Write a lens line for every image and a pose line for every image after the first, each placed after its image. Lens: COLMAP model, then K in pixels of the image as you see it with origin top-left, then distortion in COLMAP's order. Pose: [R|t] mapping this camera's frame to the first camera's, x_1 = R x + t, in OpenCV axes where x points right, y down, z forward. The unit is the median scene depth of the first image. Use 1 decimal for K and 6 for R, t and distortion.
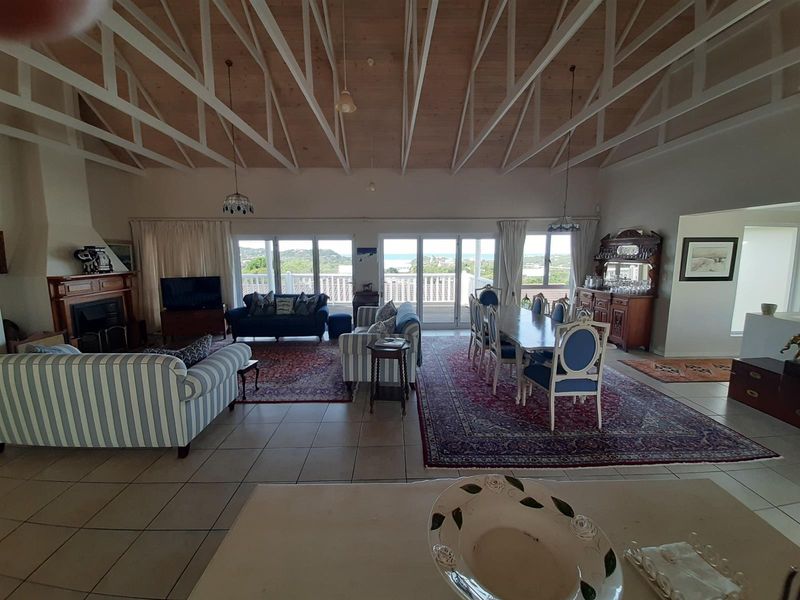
lens RADIAL K [[311.5, 0, 400.0], [0, 311.5, 300.0], [0, 0, 1]] dist [-0.000219, -0.000132]
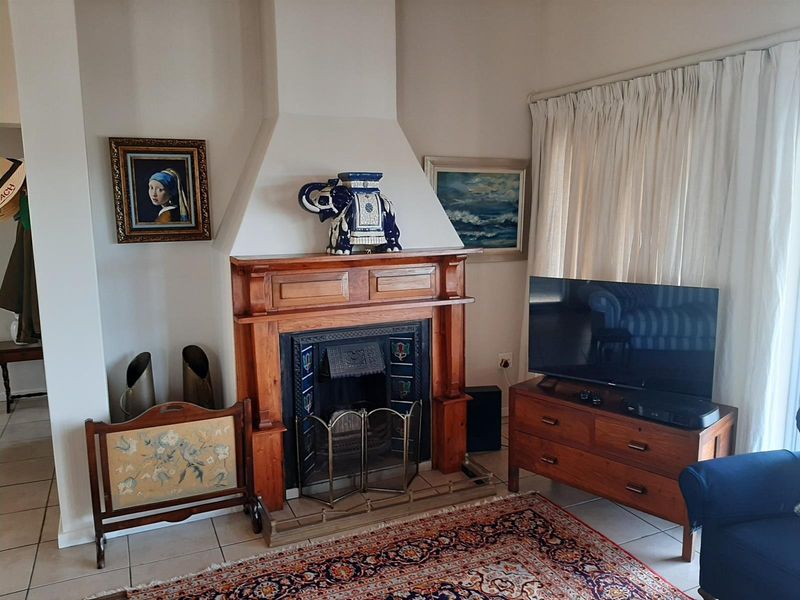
lens RADIAL K [[618.2, 0, 400.0], [0, 618.2, 300.0], [0, 0, 1]] dist [0.002751, 0.000727]
pose [[0.383245, 0.148332, -0.911658, -0.275779], [-0.133441, 0.985557, 0.104259, -0.095915], [0.913957, 0.081696, 0.397504, 0.667777]]
